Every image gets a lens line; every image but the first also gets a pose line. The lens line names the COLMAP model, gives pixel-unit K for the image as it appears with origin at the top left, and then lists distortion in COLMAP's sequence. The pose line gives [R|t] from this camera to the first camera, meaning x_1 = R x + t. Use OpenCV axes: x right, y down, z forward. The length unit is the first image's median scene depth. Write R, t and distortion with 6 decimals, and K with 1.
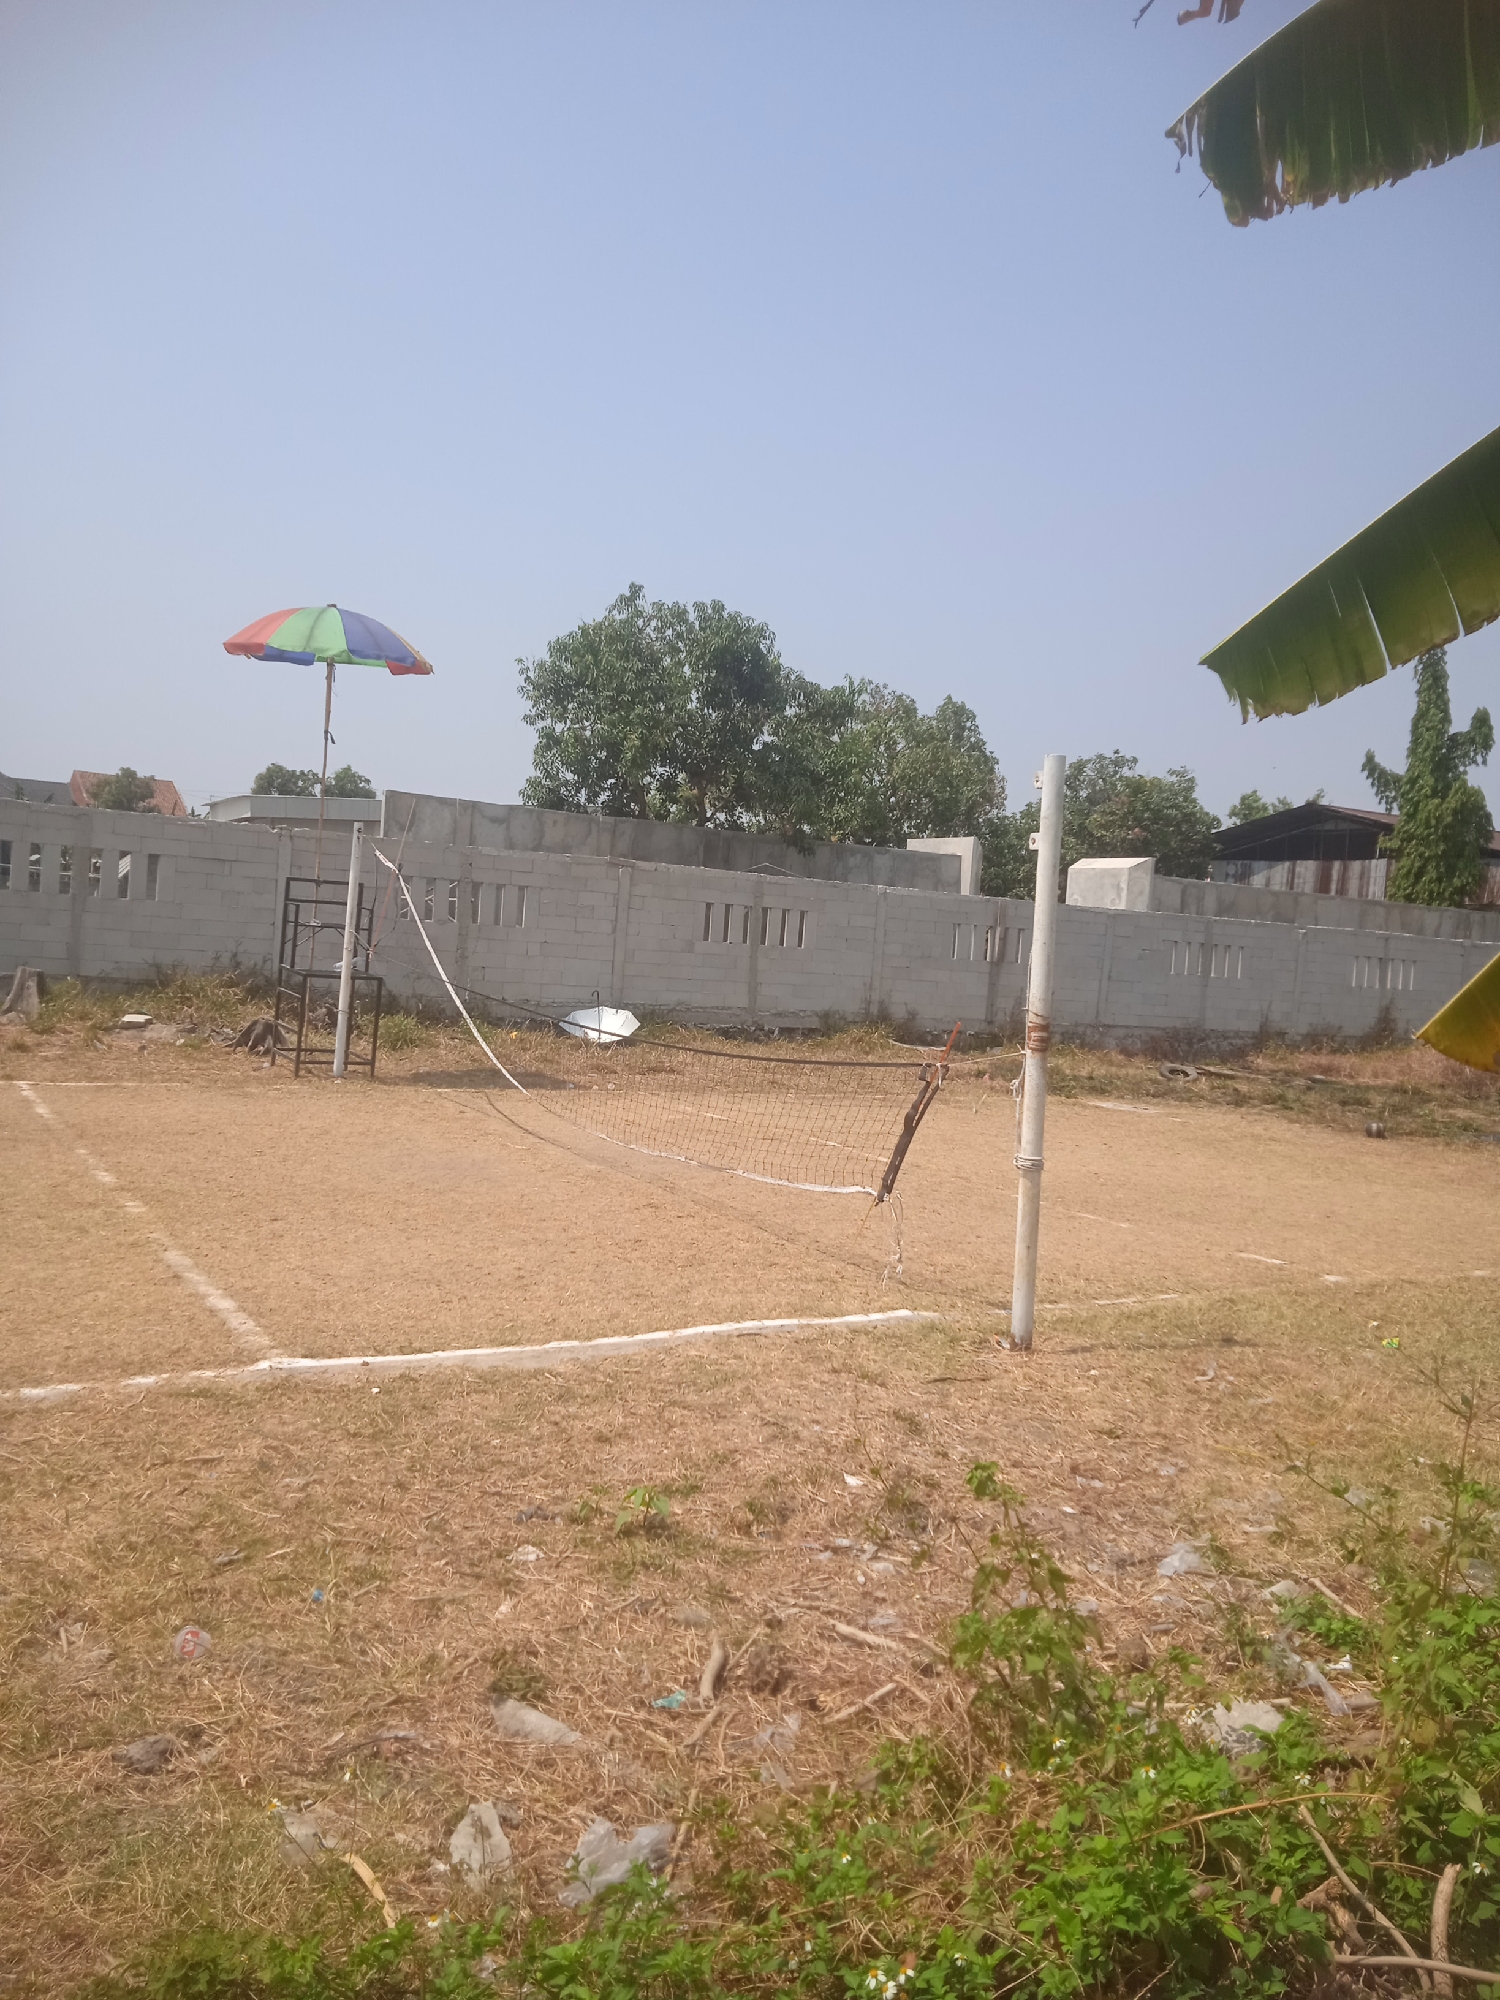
lens RADIAL K [[1638.6, 0, 729.6], [0, 1638.6, 1021.3], [0, 0, 1]] dist [0.065707, -0.071453]
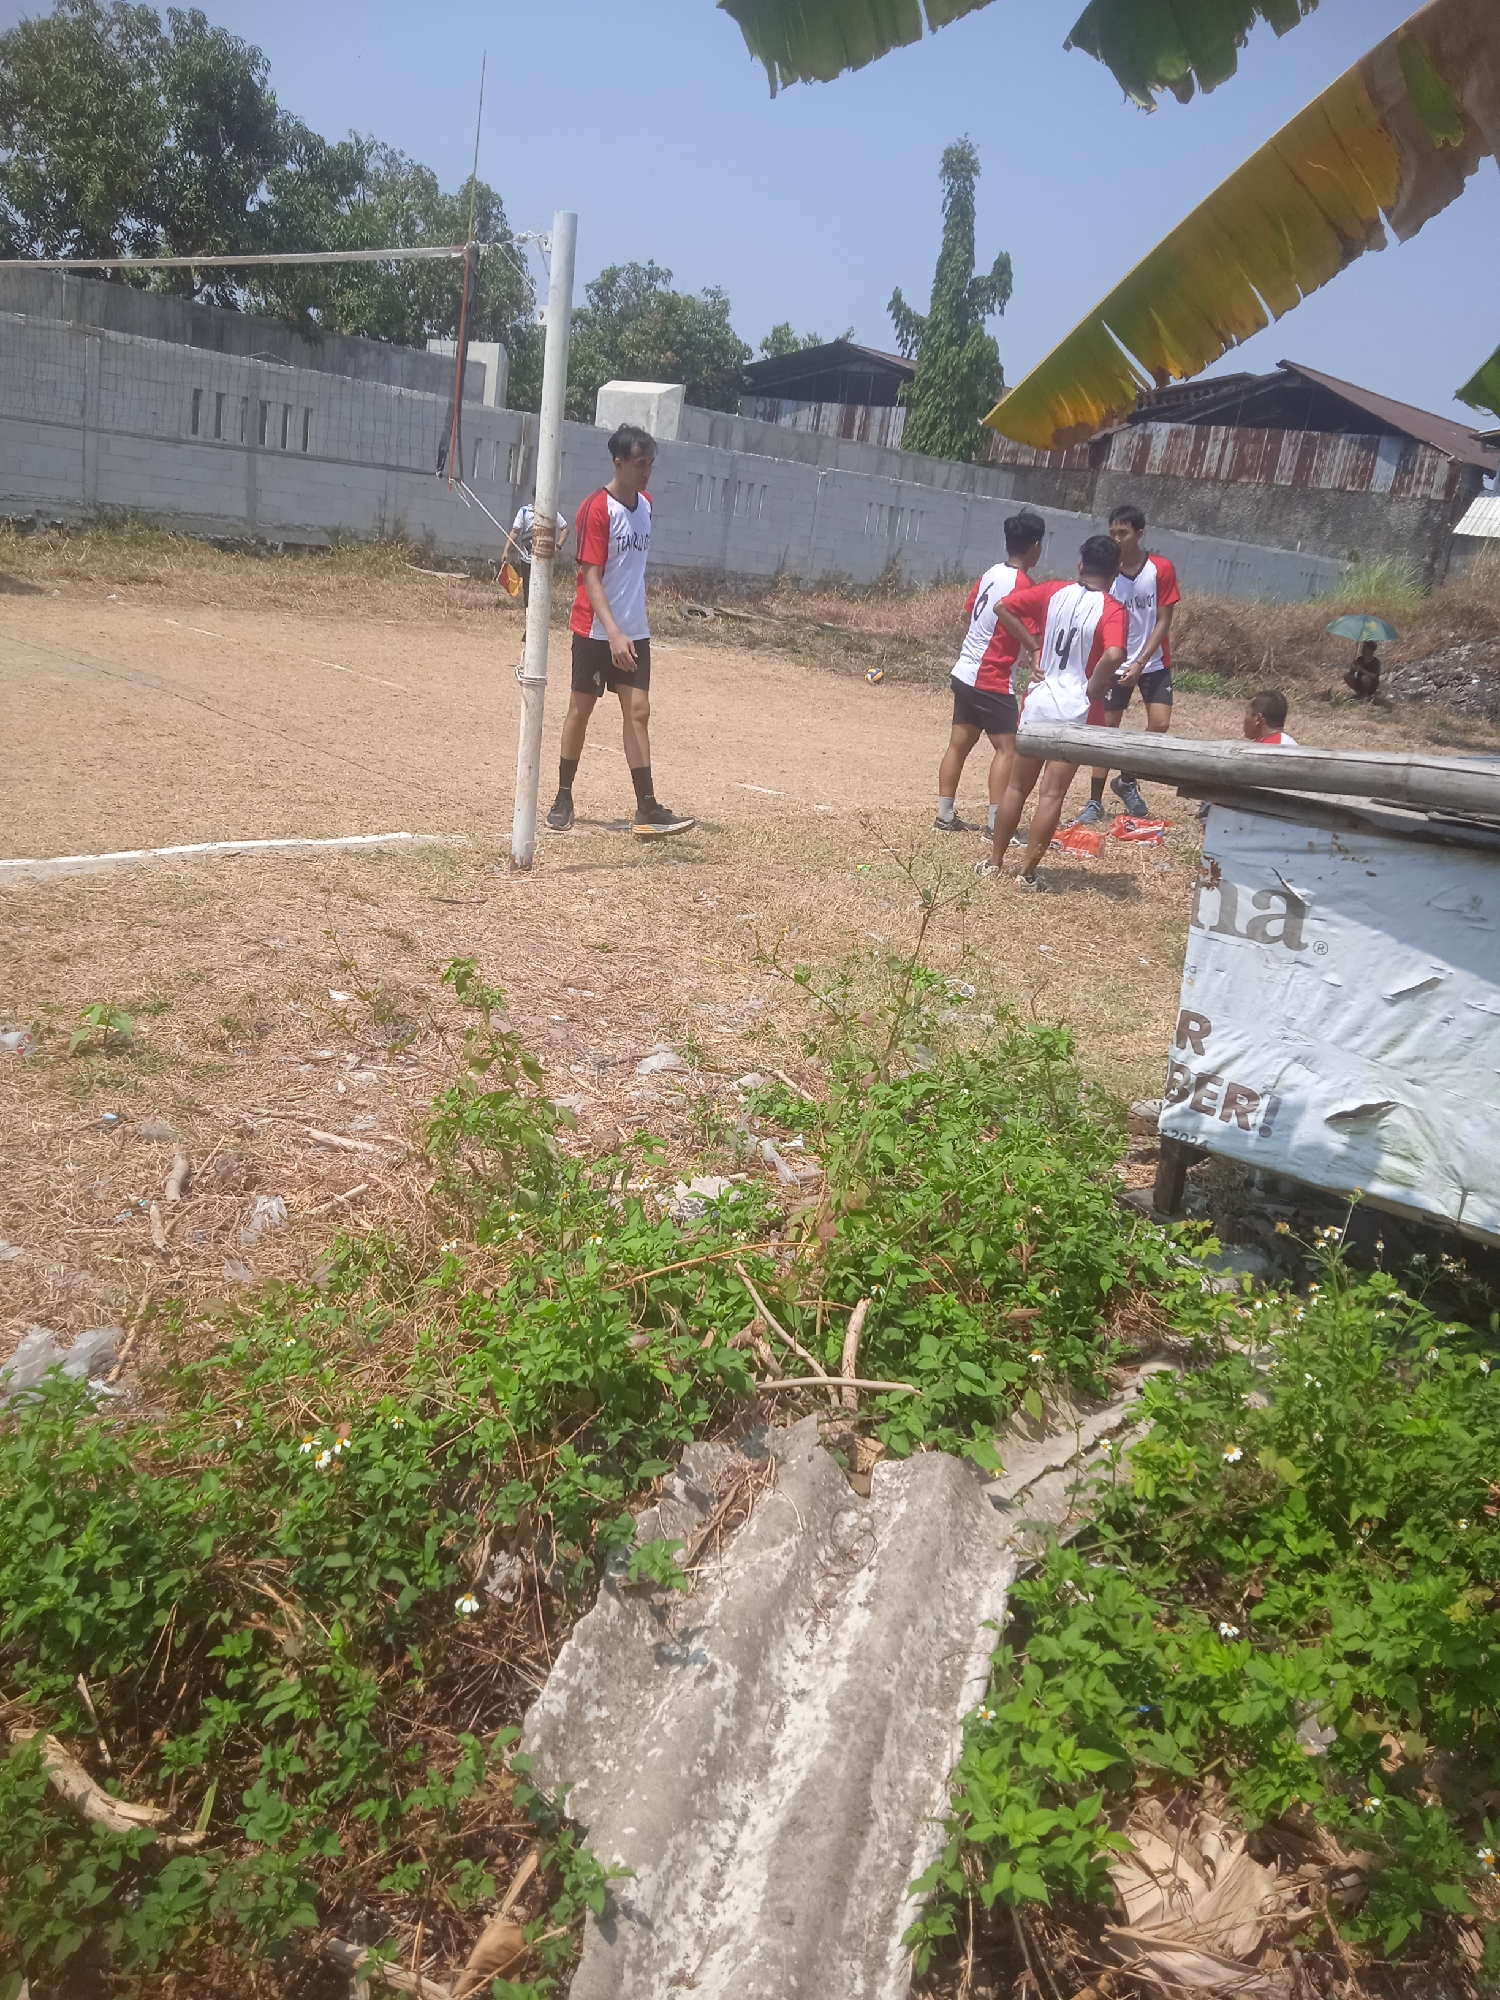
lens RADIAL K [[1639.0, 0, 718.7], [0, 1639.0, 1007.1], [0, 0, 1]] dist [0.066296, -0.092325]
pose [[0.960882, -0.023853, 0.275930, 0.023777], [-0.050438, 0.964553, 0.259022, 0.023685], [-0.272327, -0.262807, 0.925619, 0.040075]]
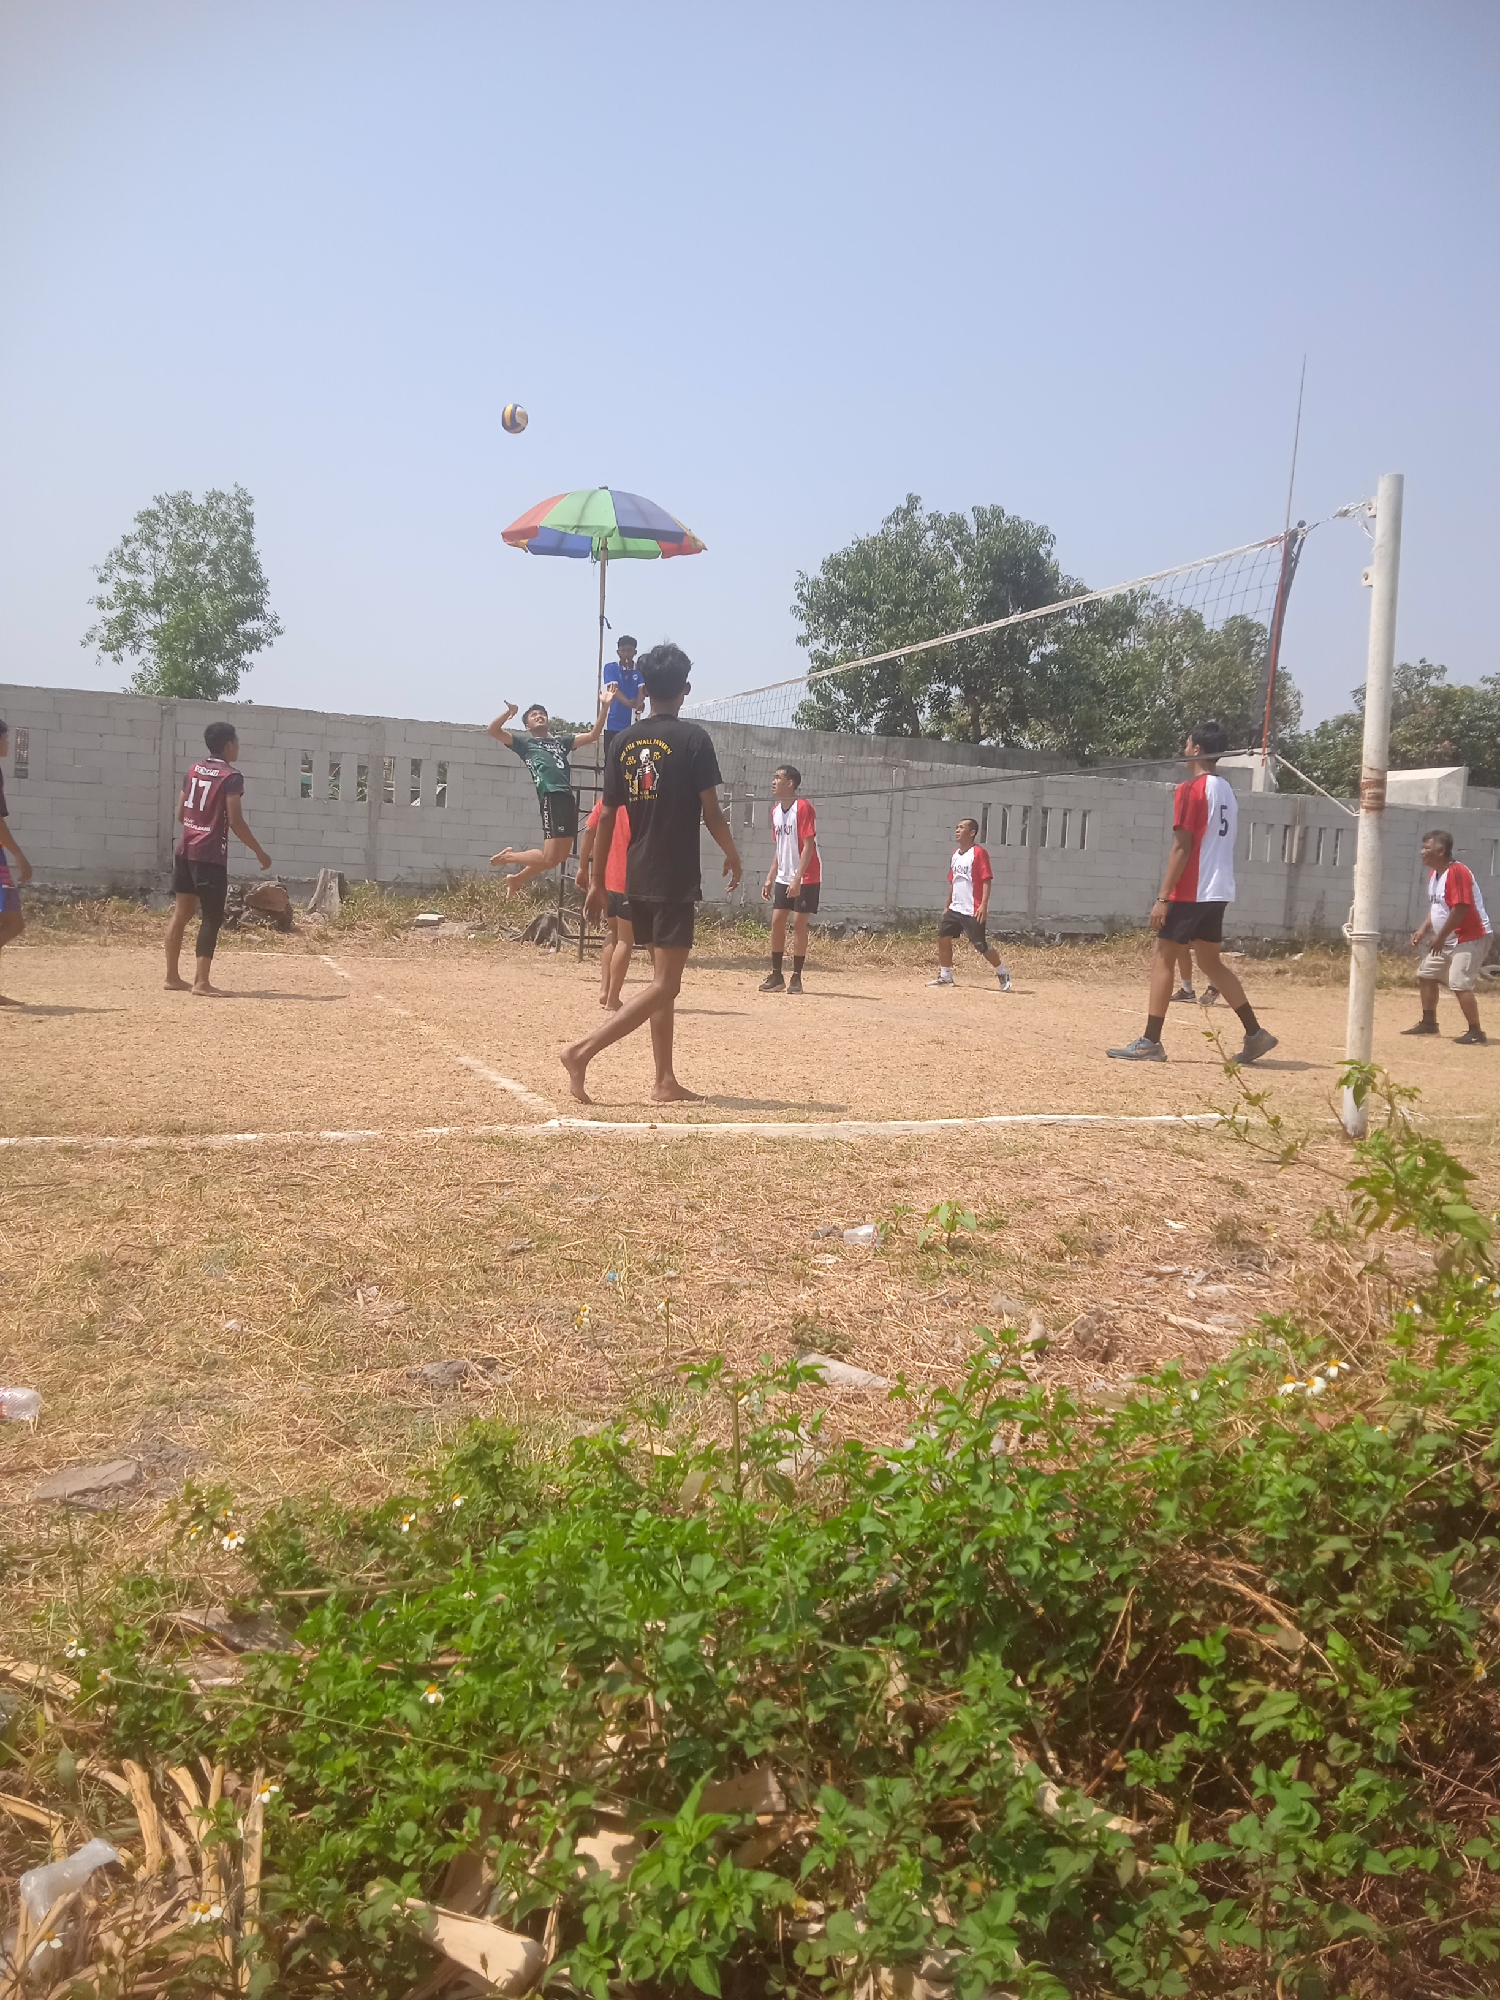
lens RADIAL K [[1641.7, 0, 738.3], [0, 1641.7, 1007.4], [0, 0, 1]] dist [0.058636, -0.100950]
pose [[0.986989, -0.008345, -0.160569, -0.017589], [0.013054, 0.999514, 0.028296, 0.135683], [0.160255, -0.030024, 0.986619, 0.061400]]
